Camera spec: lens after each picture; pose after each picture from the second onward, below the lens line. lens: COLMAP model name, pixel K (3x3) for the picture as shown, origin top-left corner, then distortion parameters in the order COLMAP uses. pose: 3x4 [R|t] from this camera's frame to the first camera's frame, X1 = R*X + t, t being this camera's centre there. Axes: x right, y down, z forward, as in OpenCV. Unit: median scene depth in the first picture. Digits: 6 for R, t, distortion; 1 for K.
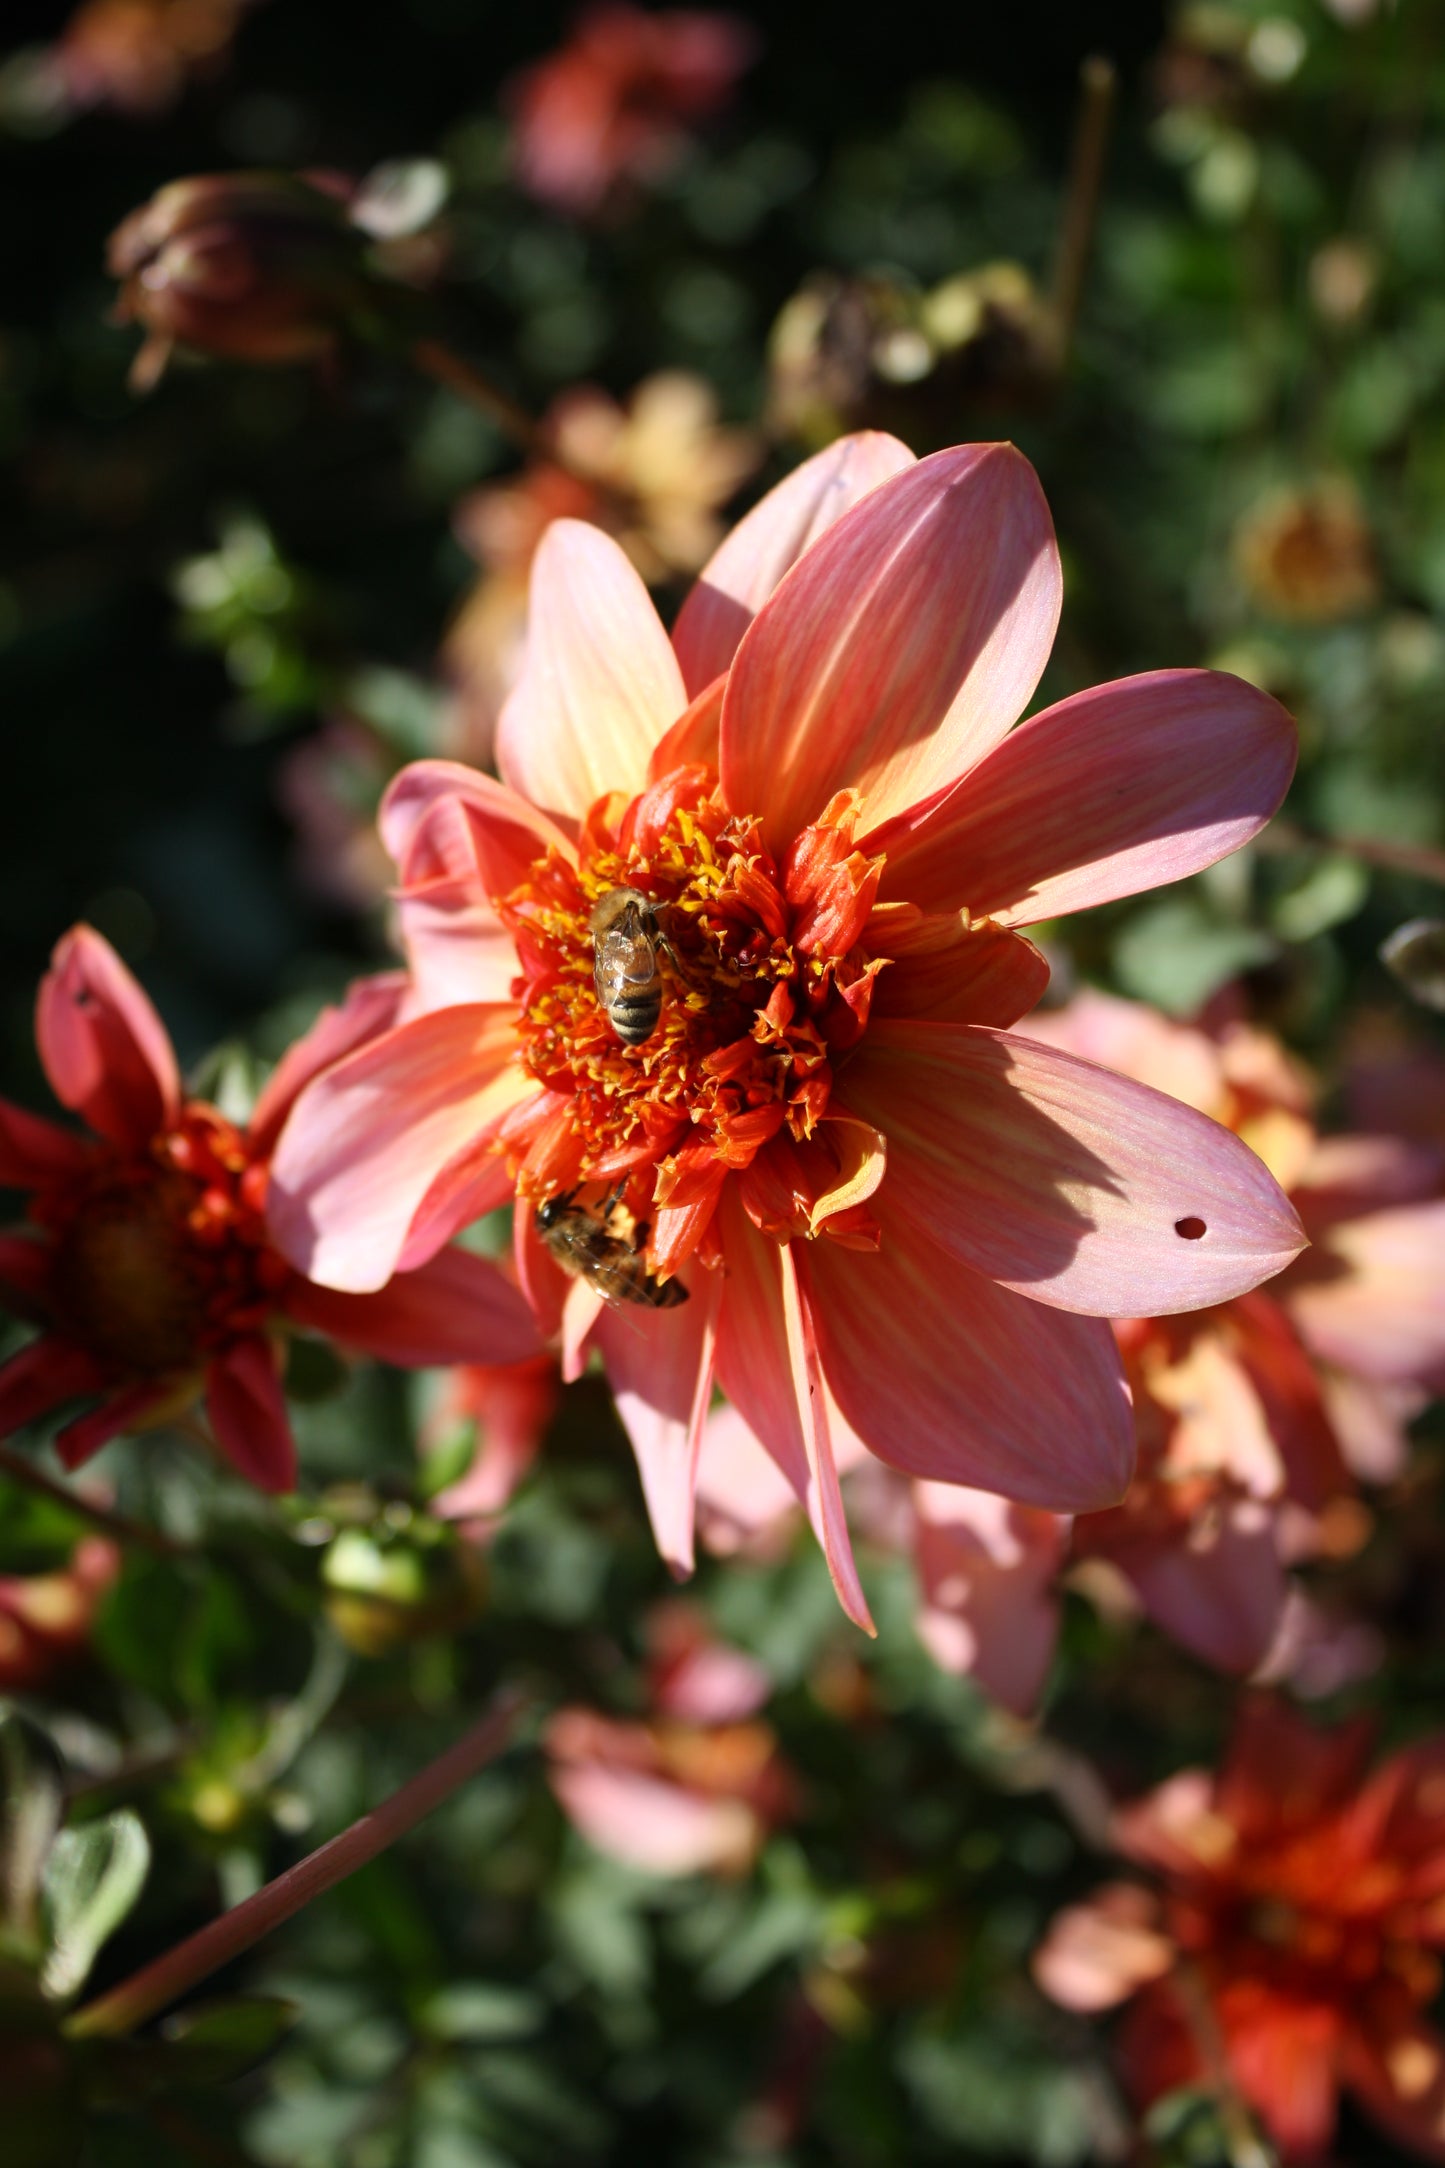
lens RADIAL K [[3042.7, 0, 722.5], [0, 3042.7, 1084.0], [0, 0, 1]] dist [-0.002245, 0.018975]
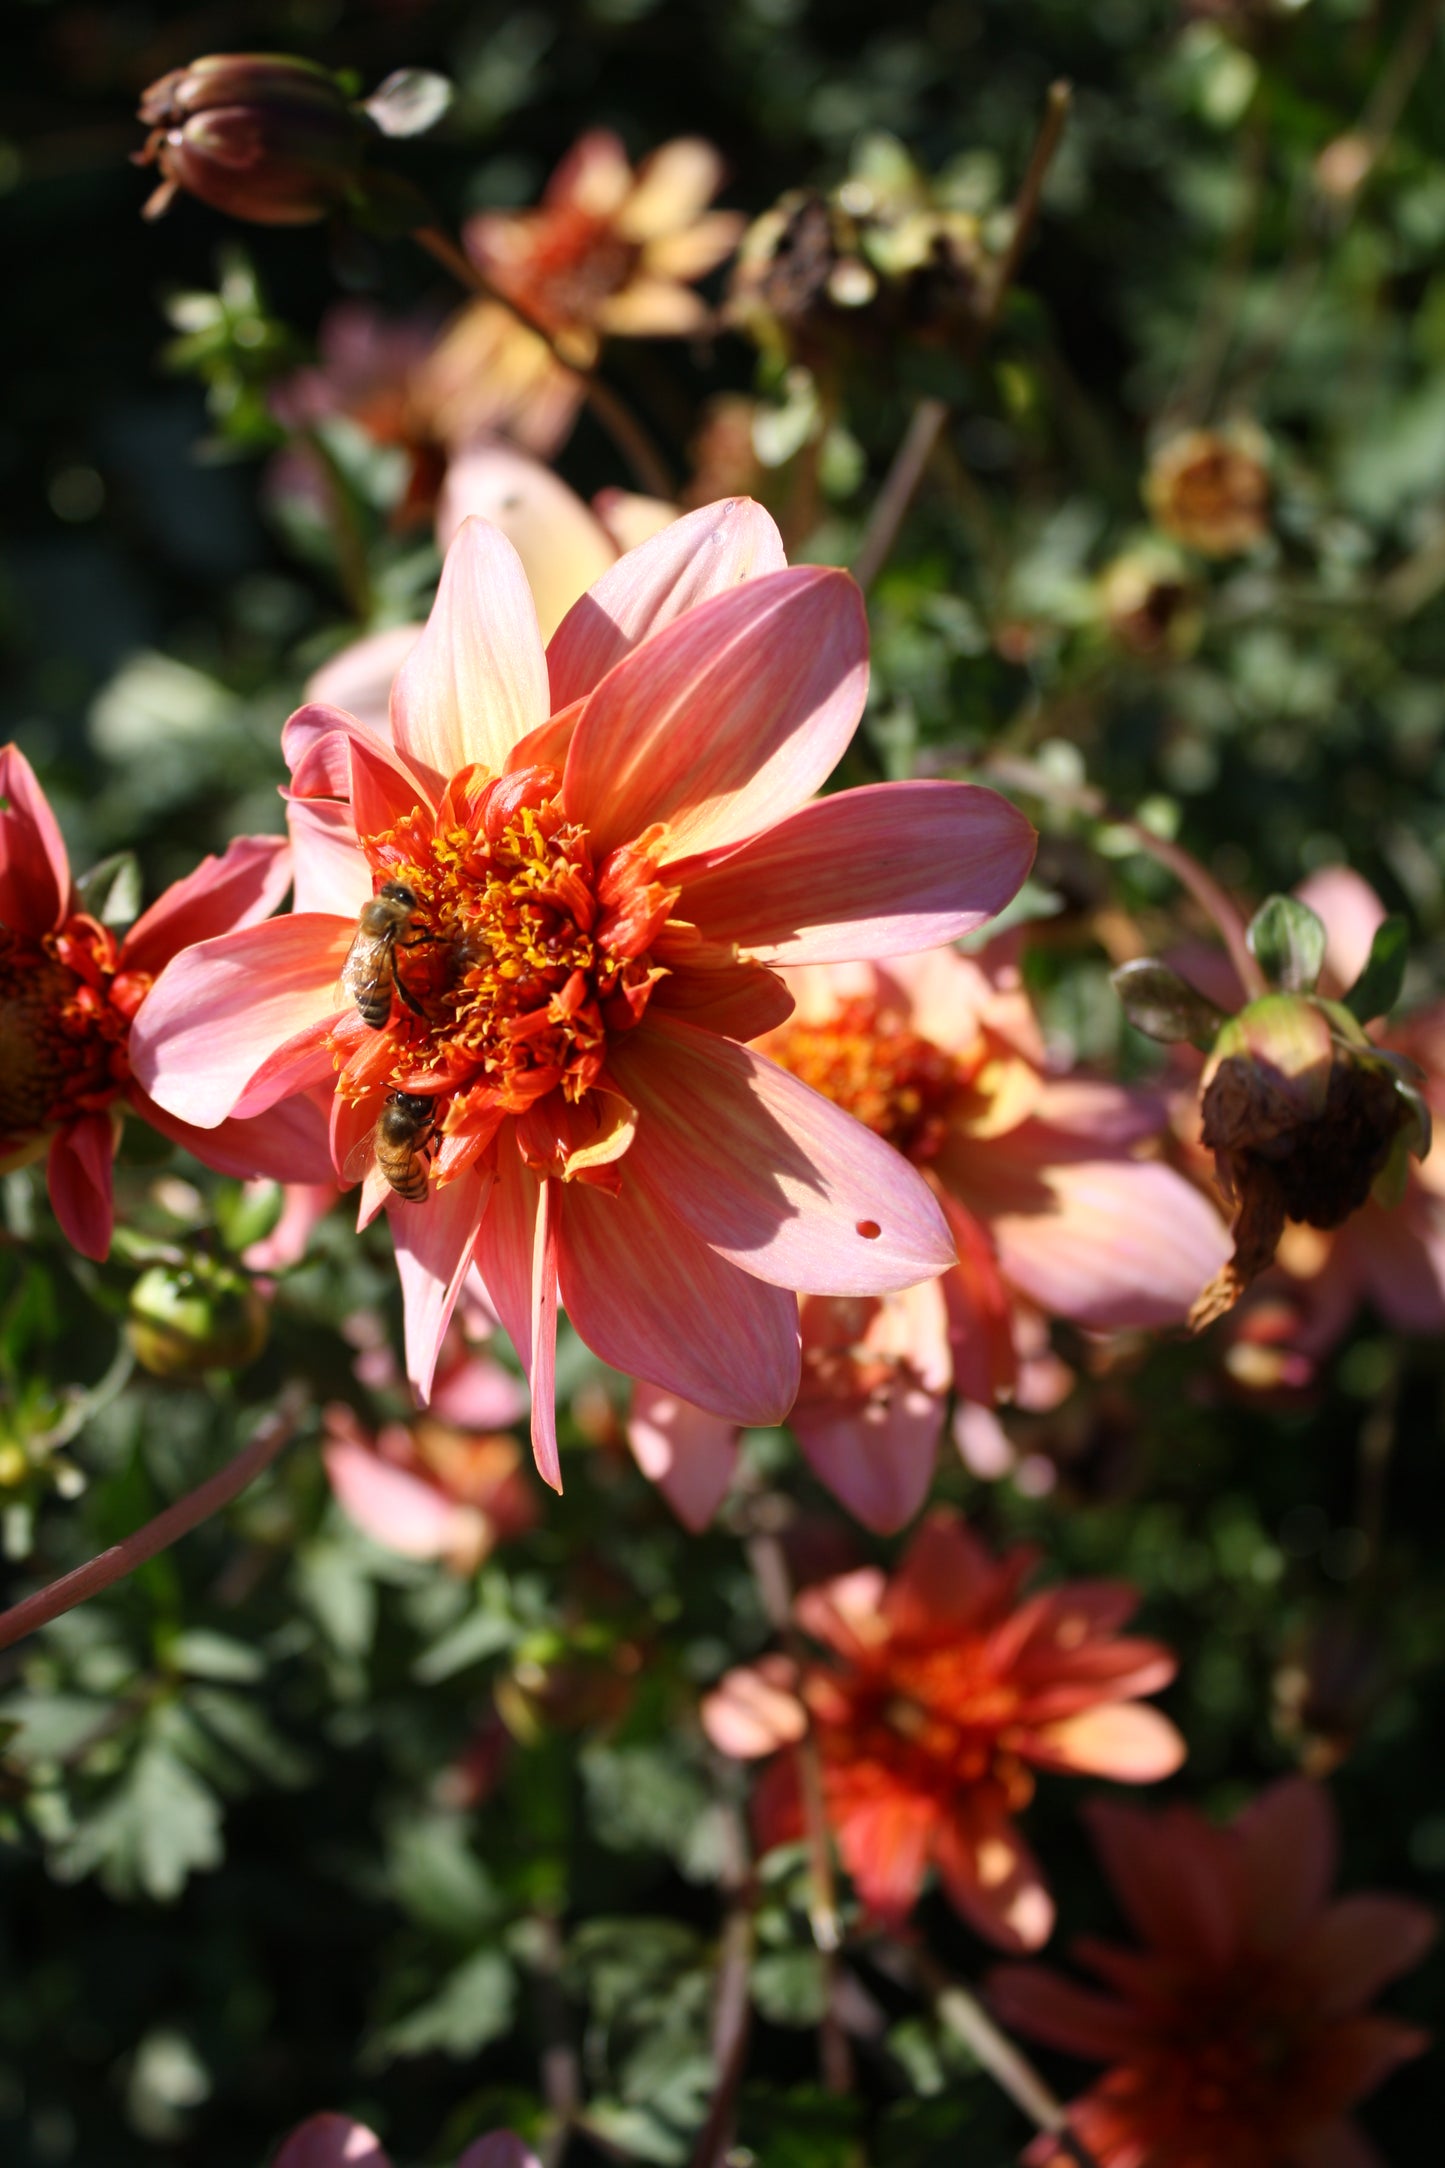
lens RADIAL K [[3042.7, 0, 722.5], [0, 3042.7, 1084.0], [0, 0, 1]] dist [-0.002245, 0.018975]
pose [[0.981741, 0.183397, 0.050499, 0.022205], [-0.187864, 0.976452, 0.106058, -0.126384], [-0.029859, -0.113609, 0.993077, -0.209398]]
